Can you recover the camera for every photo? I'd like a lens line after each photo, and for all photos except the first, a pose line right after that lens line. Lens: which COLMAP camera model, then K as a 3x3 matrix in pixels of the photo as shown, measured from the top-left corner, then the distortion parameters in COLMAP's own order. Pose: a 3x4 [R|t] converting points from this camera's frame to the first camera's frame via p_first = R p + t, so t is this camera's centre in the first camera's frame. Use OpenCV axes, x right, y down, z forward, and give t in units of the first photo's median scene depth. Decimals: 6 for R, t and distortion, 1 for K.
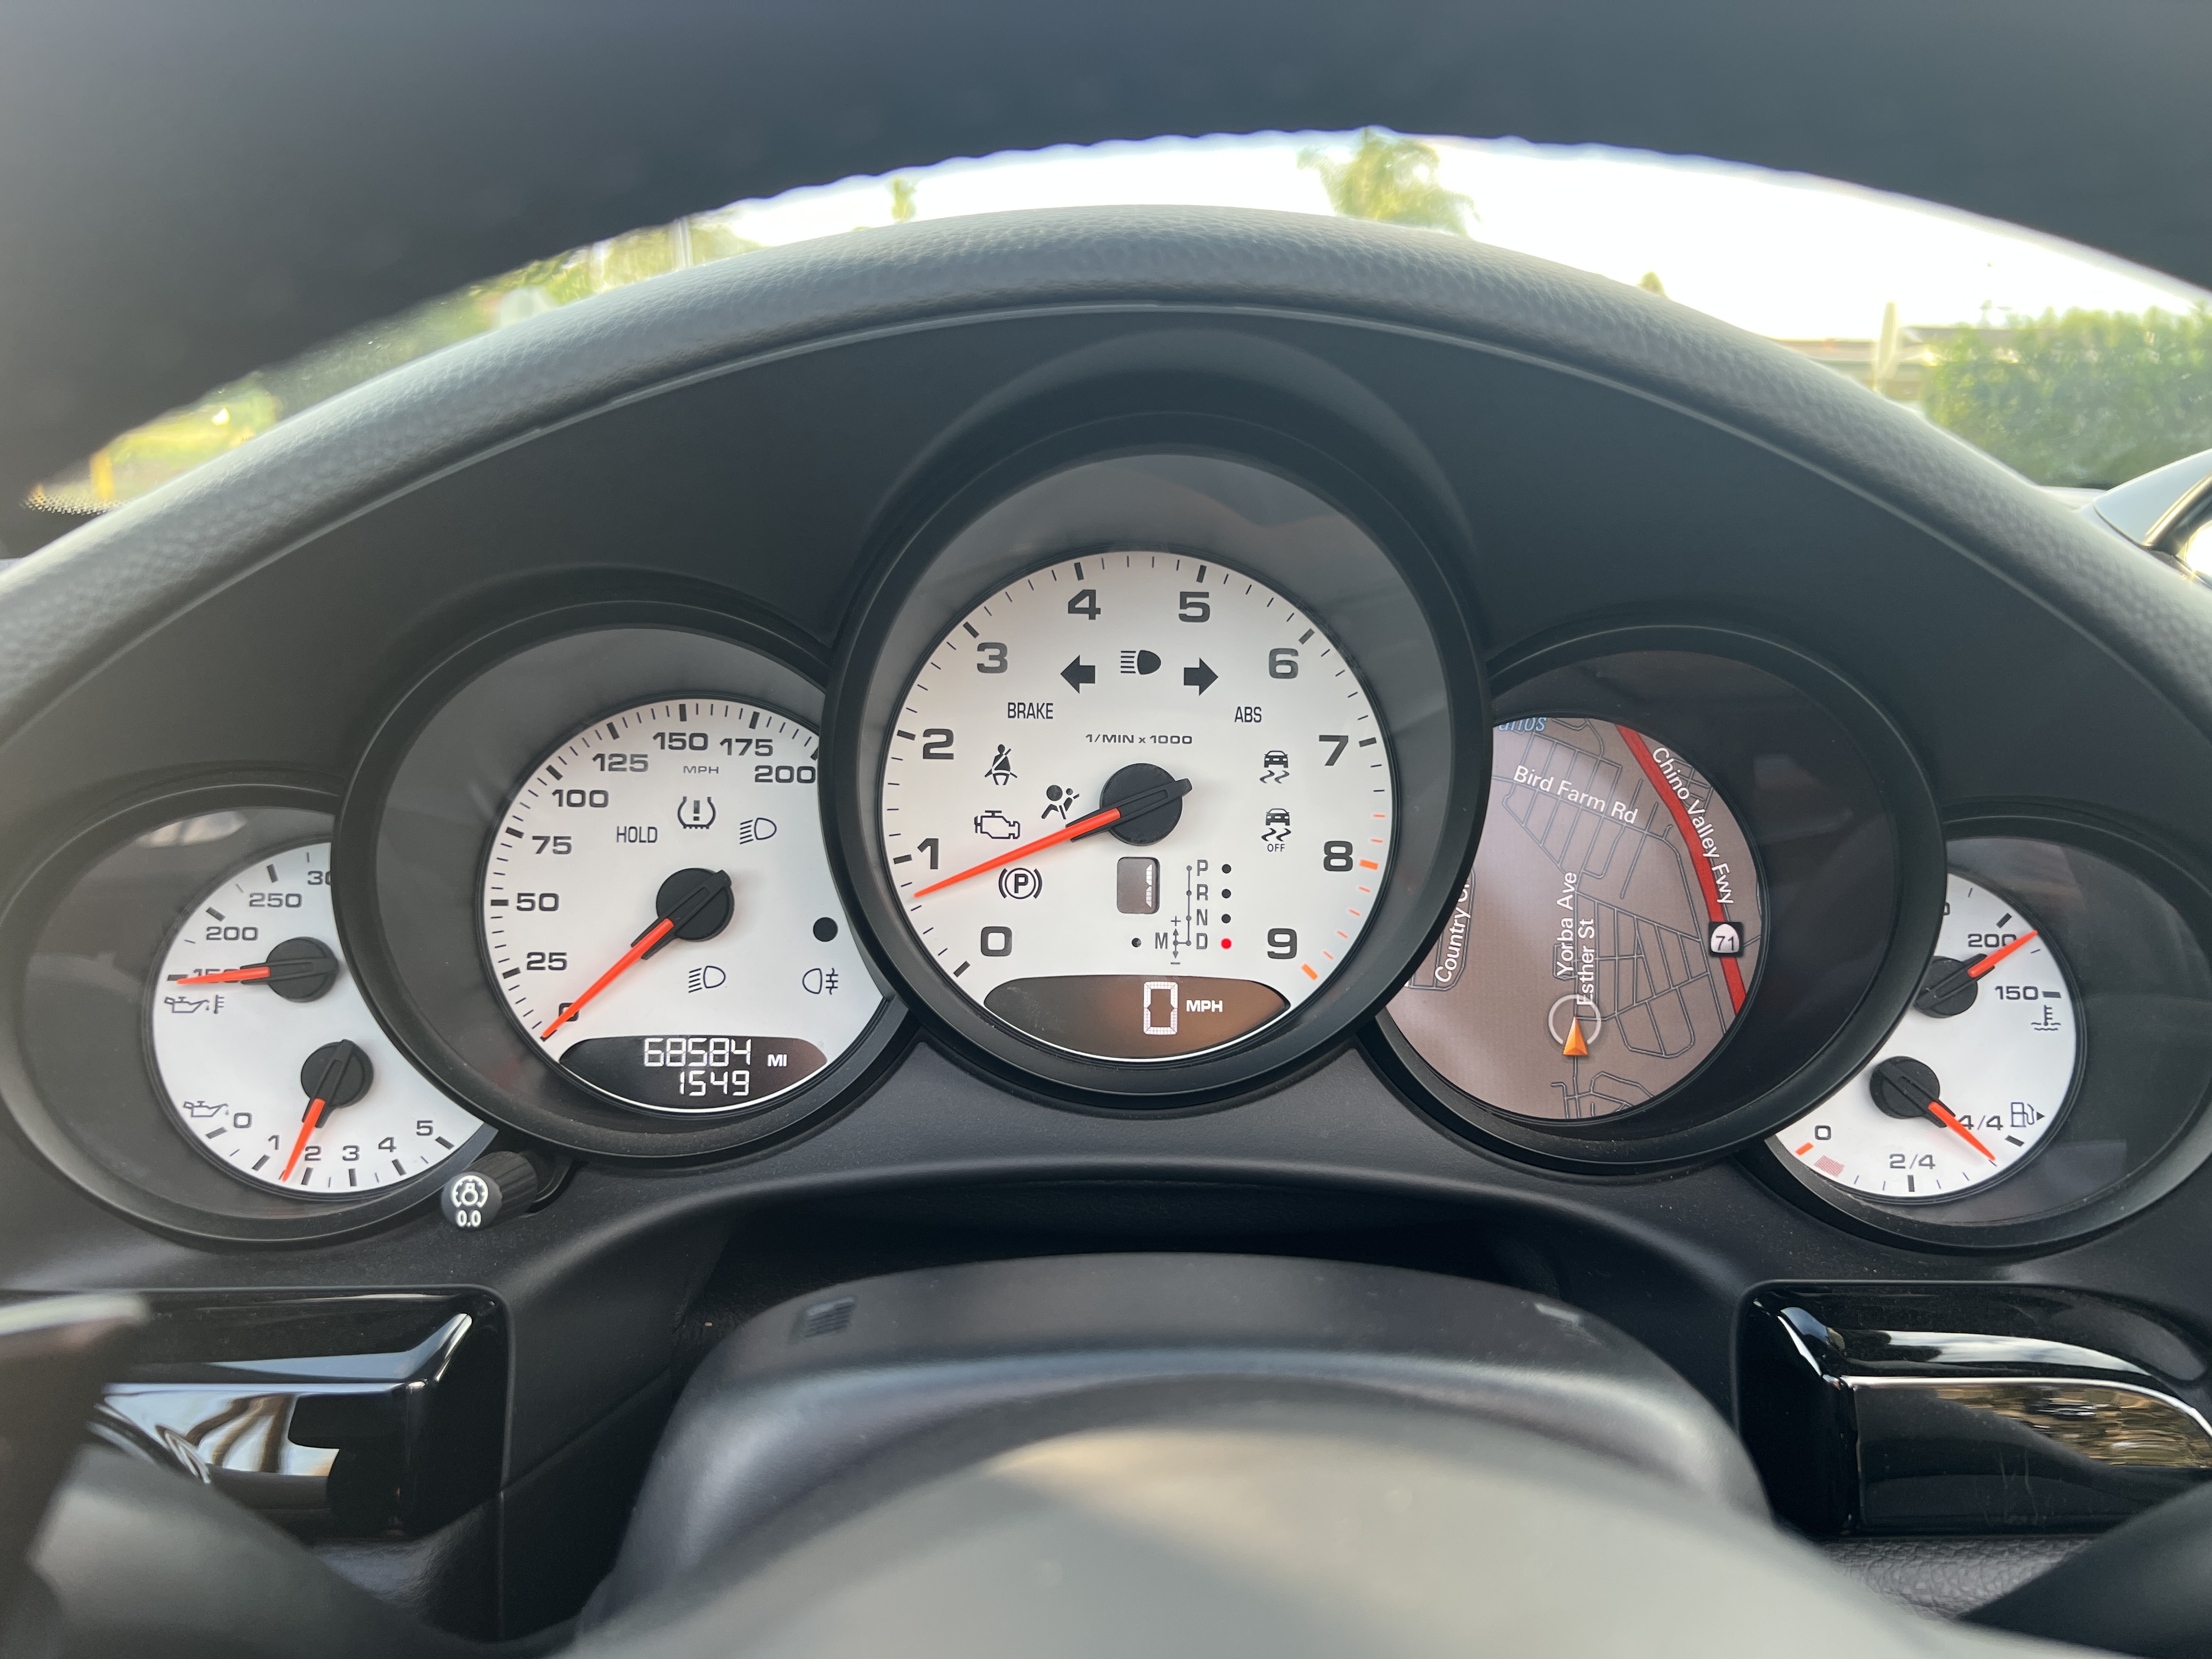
lens RADIAL K [[1696.6, 0, 1099.7], [0, 1696.6, 832.1], [0, 0, 1]] dist [0.047881, -0.057442]
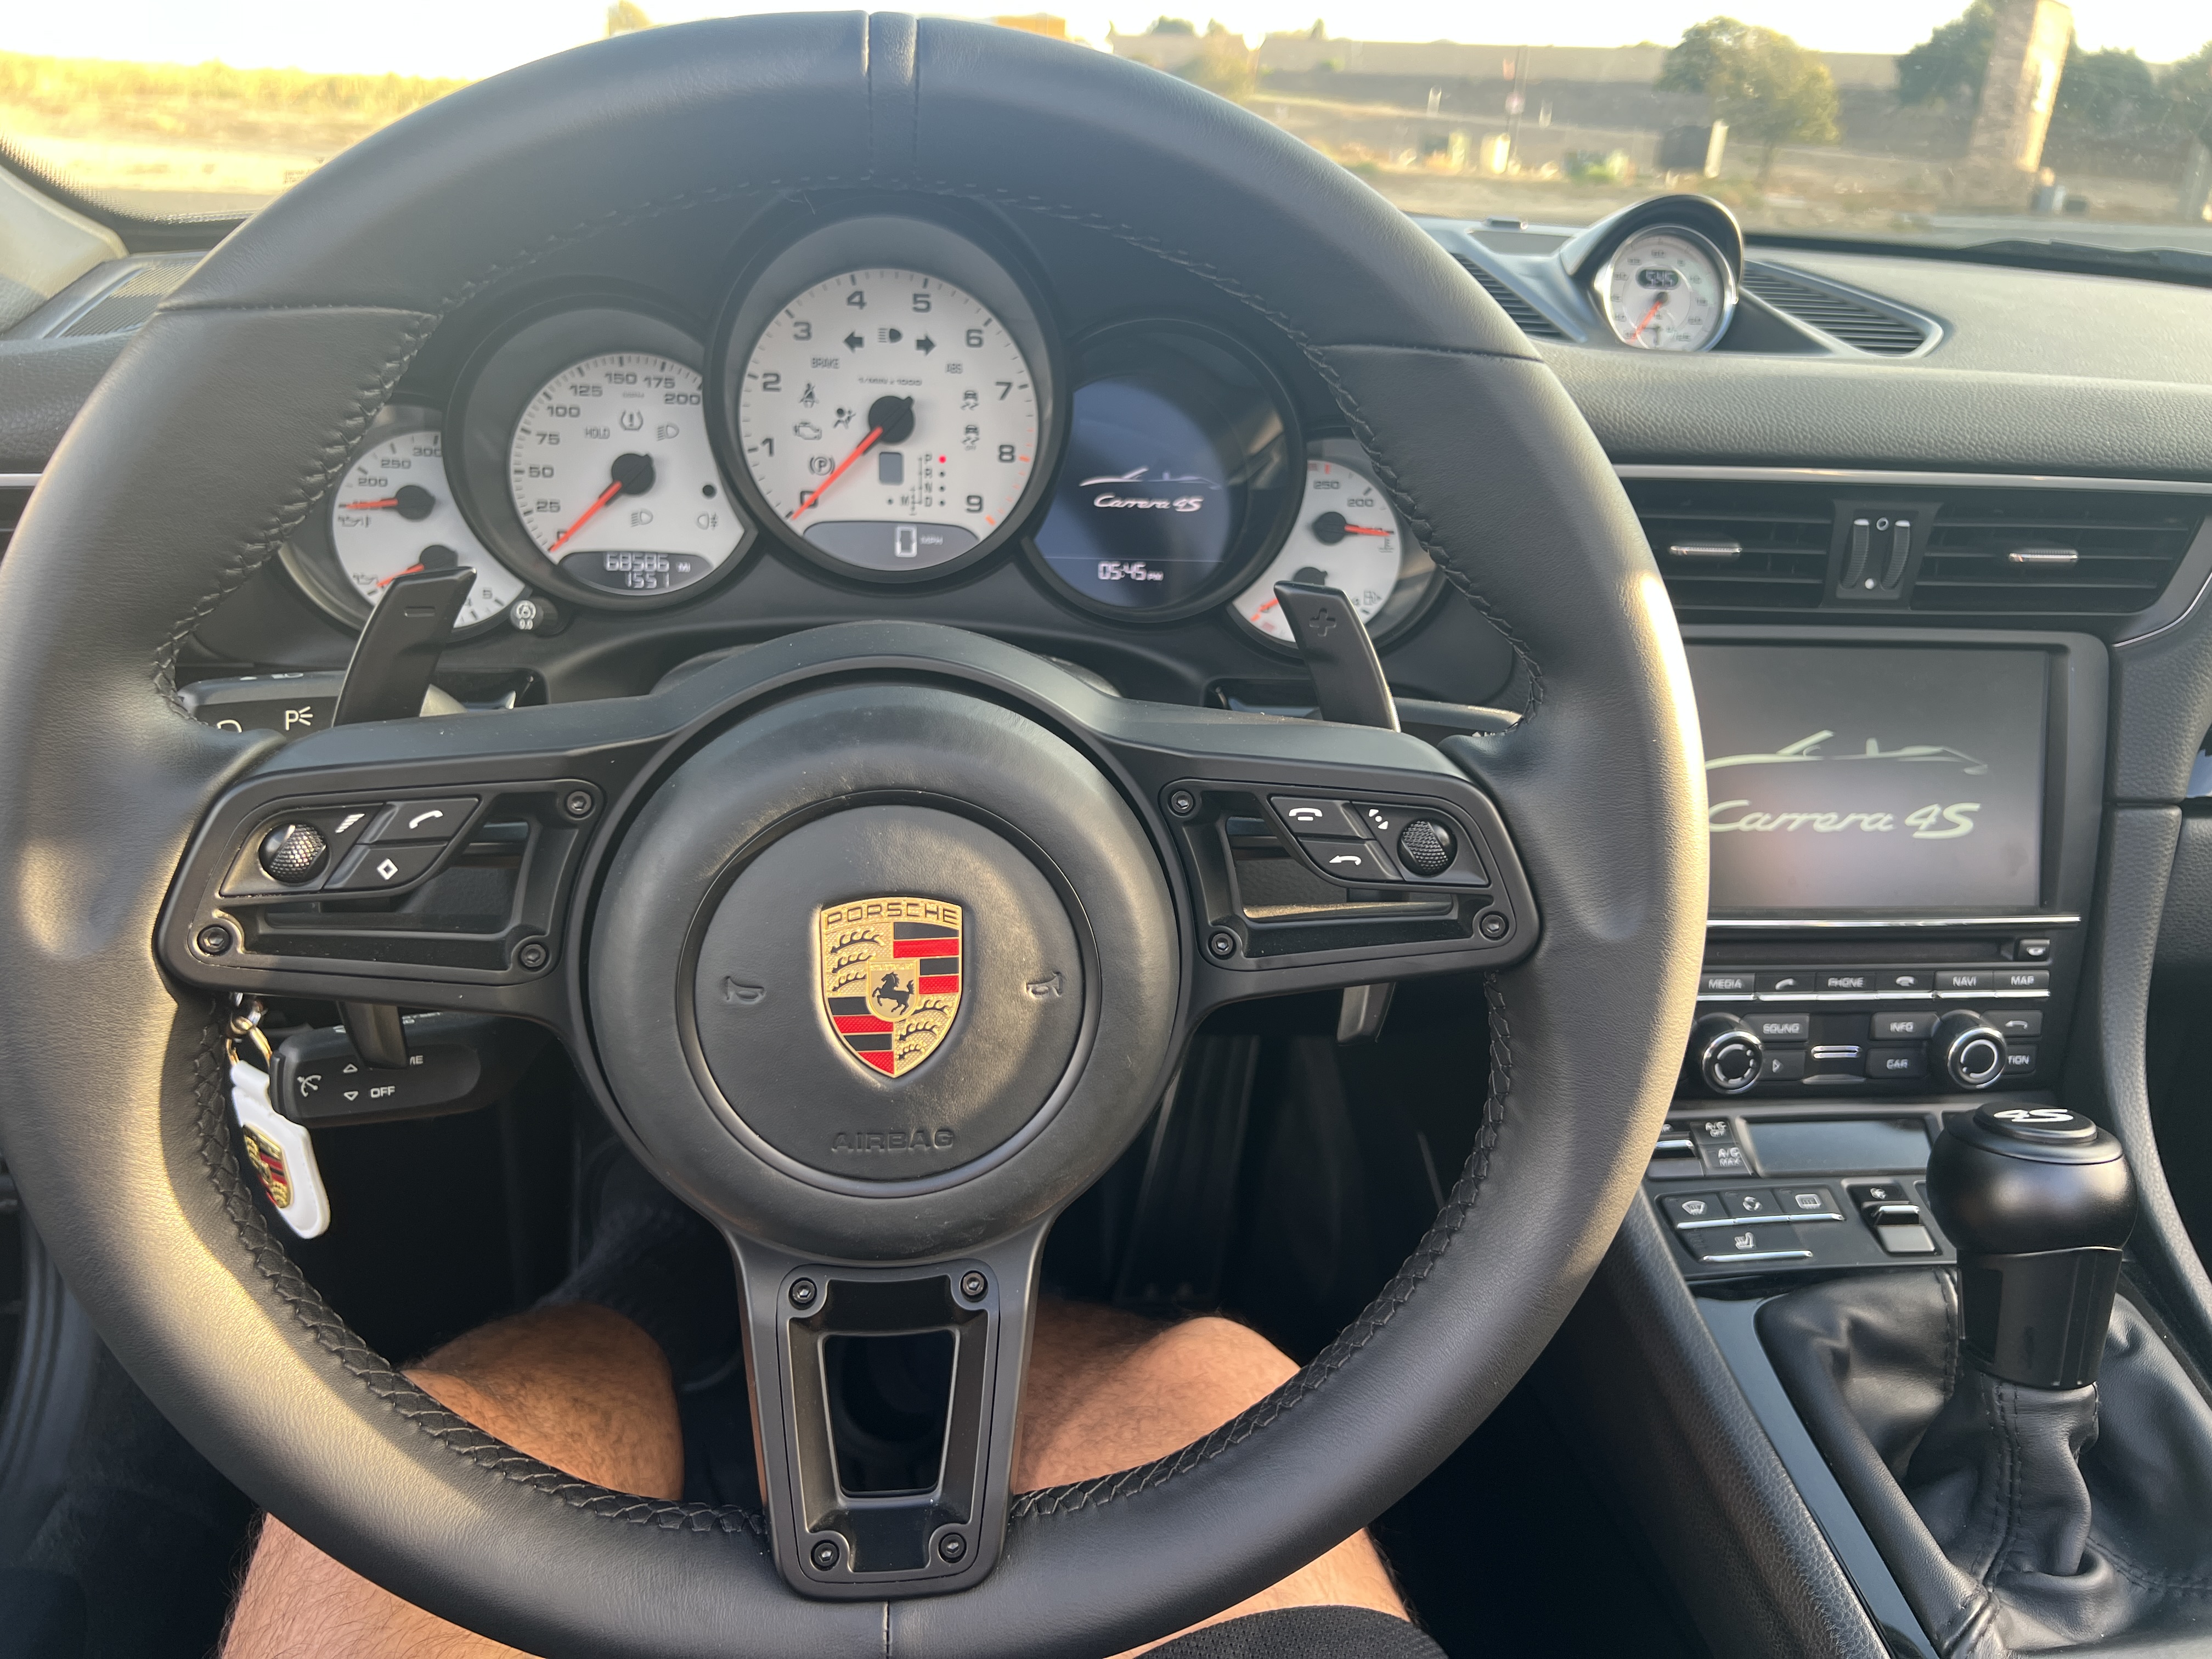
lens RADIAL K [[1696.6, 0, 1116.6], [0, 1696.6, 810.7], [0, 0, 1]] dist [0.047881, -0.057442]
pose [[0.997885, -0.002103, 0.064964, 0.141520], [-0.008462, 0.986767, 0.161924, 0.094808], [-0.064445, -0.162131, 0.984663, -0.803396]]
